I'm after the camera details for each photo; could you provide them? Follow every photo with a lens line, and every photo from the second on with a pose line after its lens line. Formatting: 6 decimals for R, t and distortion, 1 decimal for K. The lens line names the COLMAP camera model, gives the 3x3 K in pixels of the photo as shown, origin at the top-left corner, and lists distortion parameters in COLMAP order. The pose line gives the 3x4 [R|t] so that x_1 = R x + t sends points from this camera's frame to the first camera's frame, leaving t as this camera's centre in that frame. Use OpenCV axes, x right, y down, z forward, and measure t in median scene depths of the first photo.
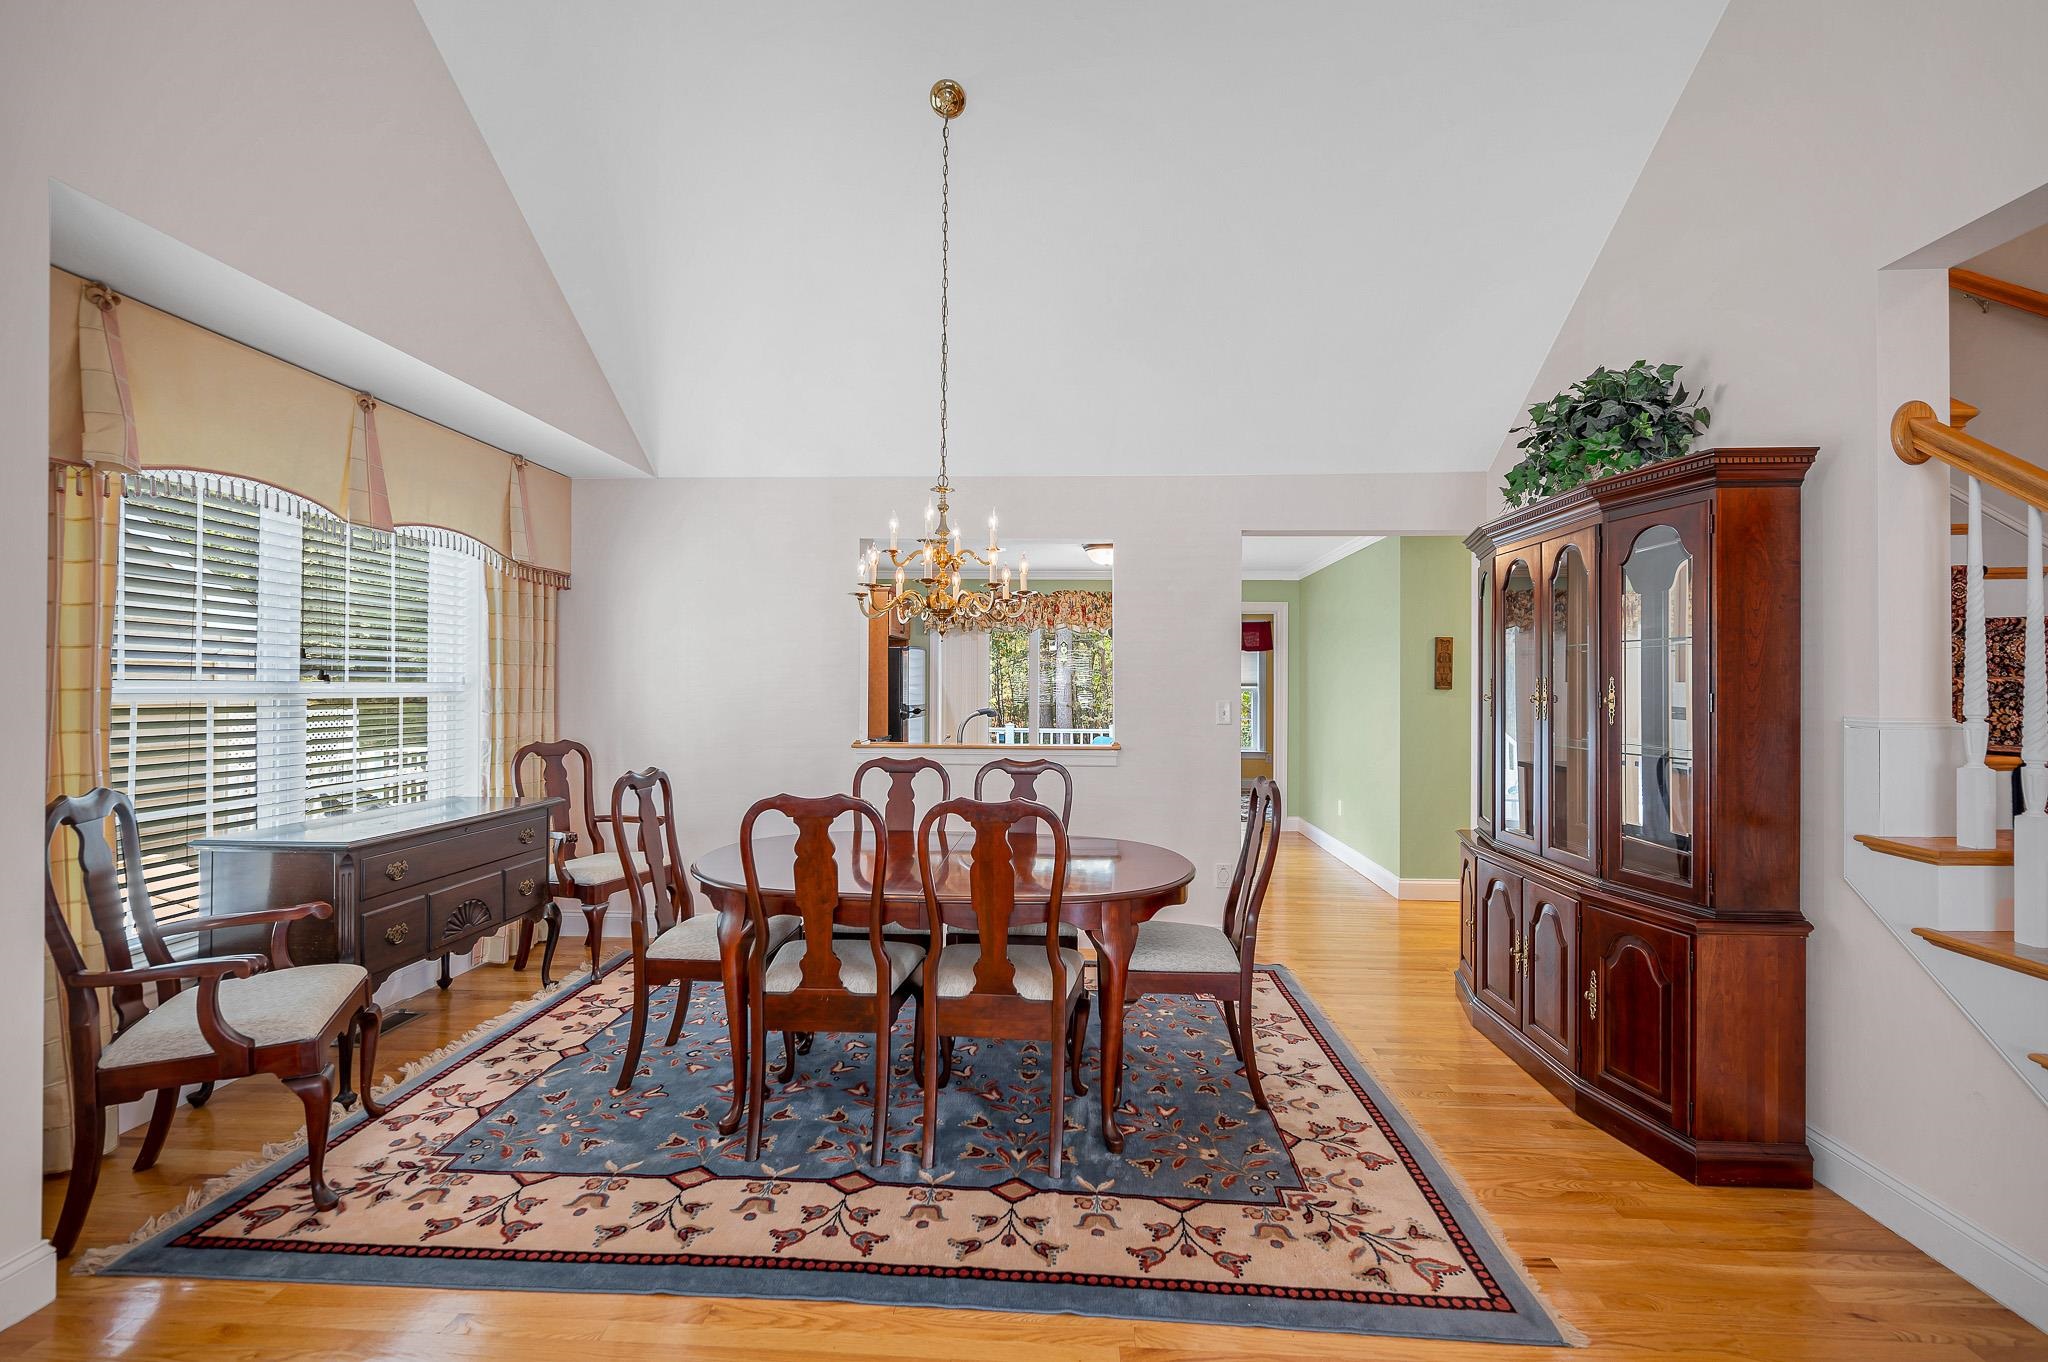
lens RADIAL K [[579.1, 0, 1024.0], [0, 579.1, 681.0], [0, 0, 1]] dist [-0.000275, -0.000048]
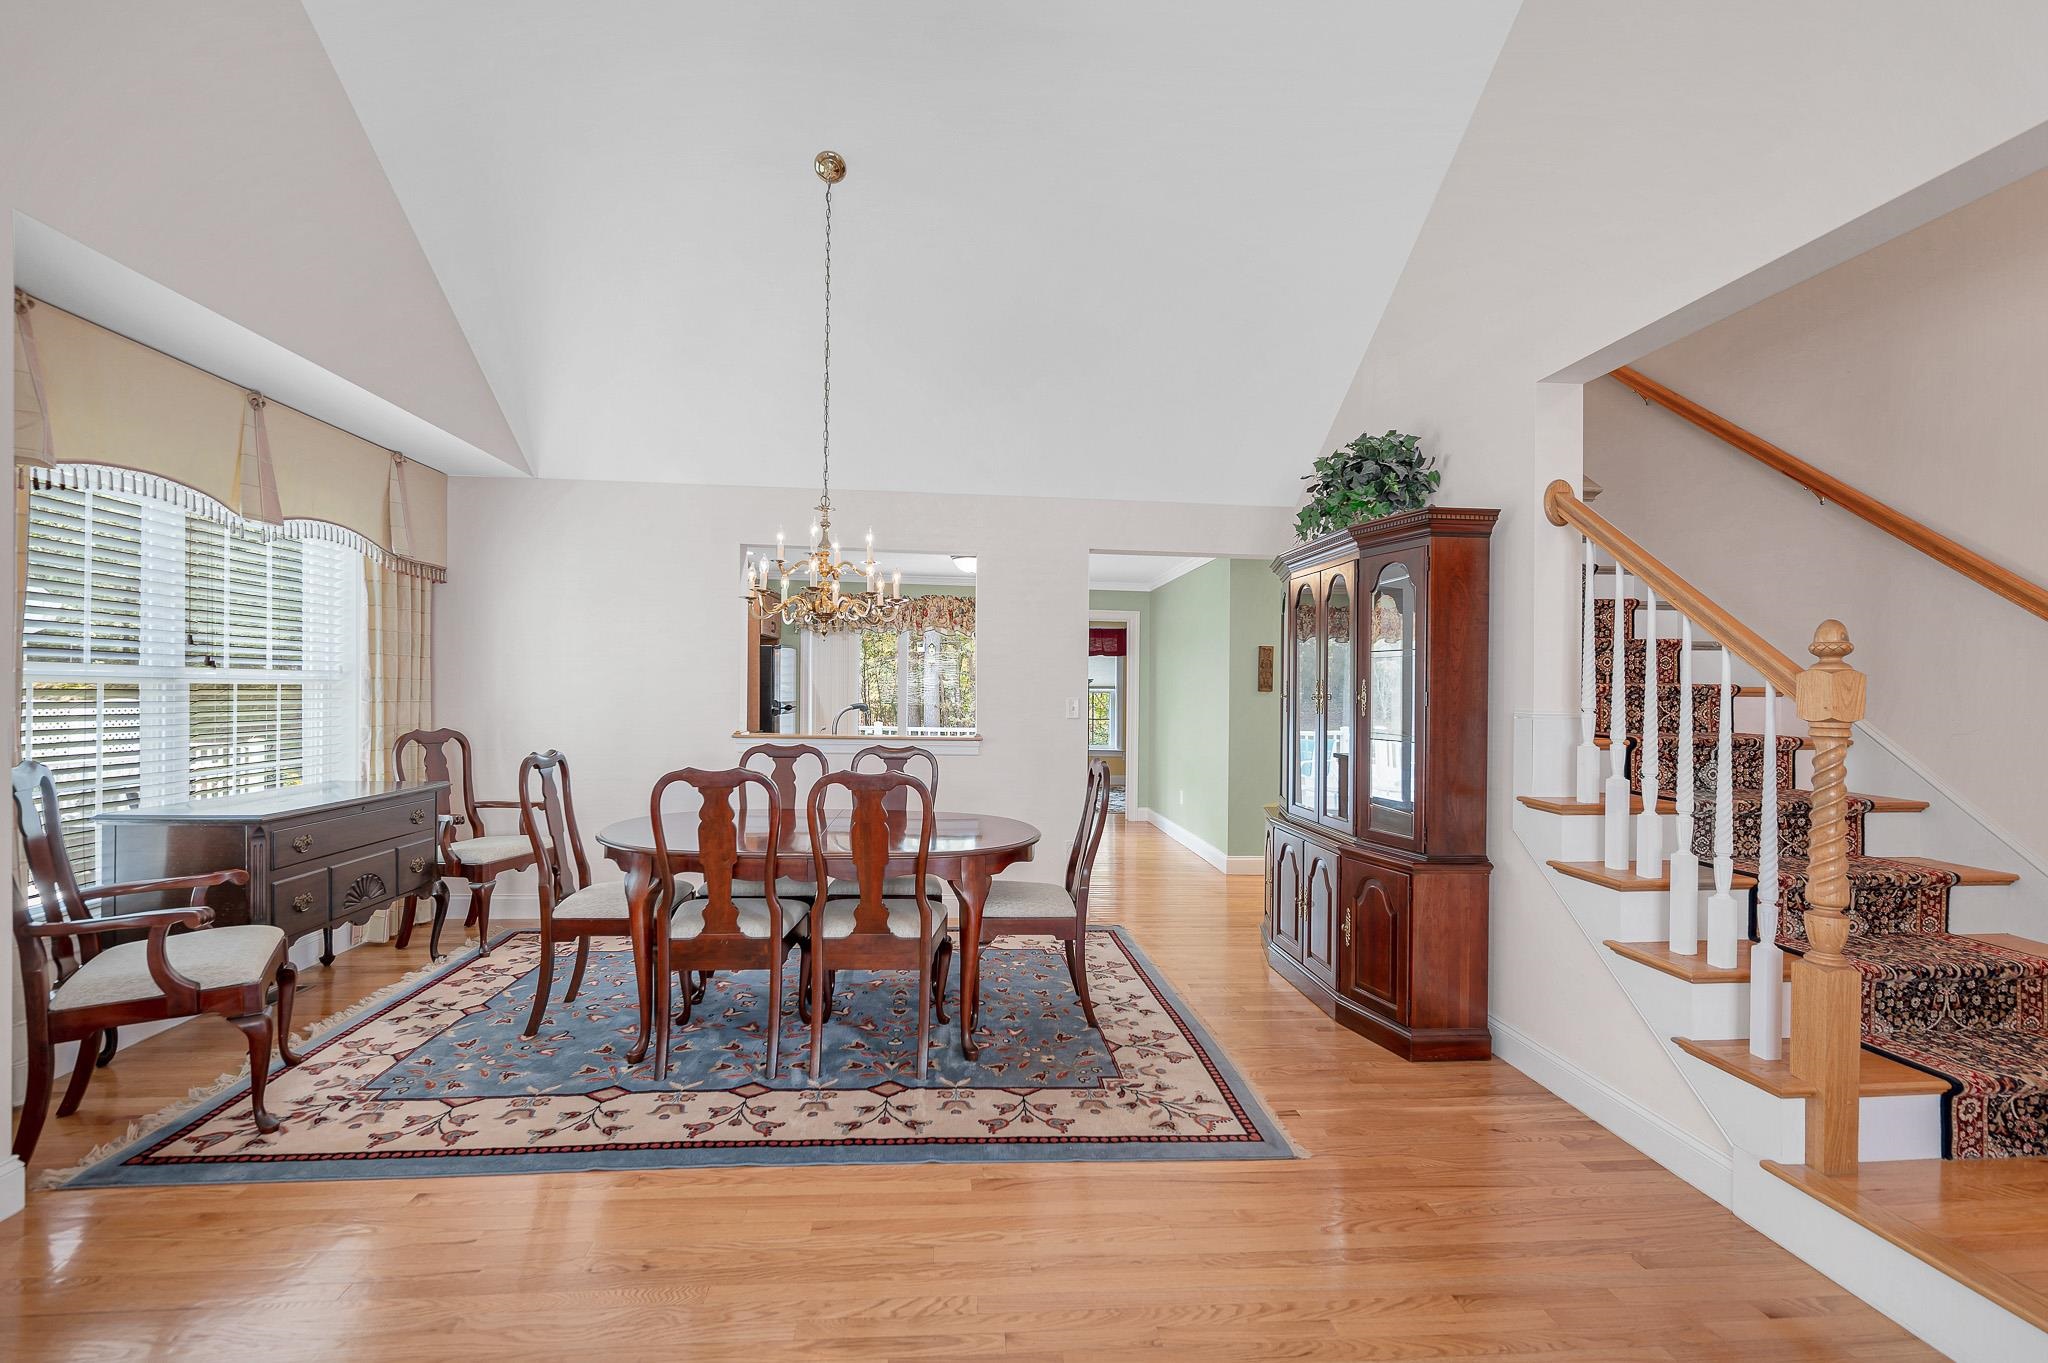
lens RADIAL K [[579.1, 0, 1024.0], [0, 579.1, 681.5], [0, 0, 1]] dist [-0.000275, -0.000048]
pose [[0.974450, 0.004420, 0.224563, -0.014212], [-0.003663, 0.999986, -0.003786, 0.017204], [-0.224576, 0.002867, 0.974452, -0.236880]]
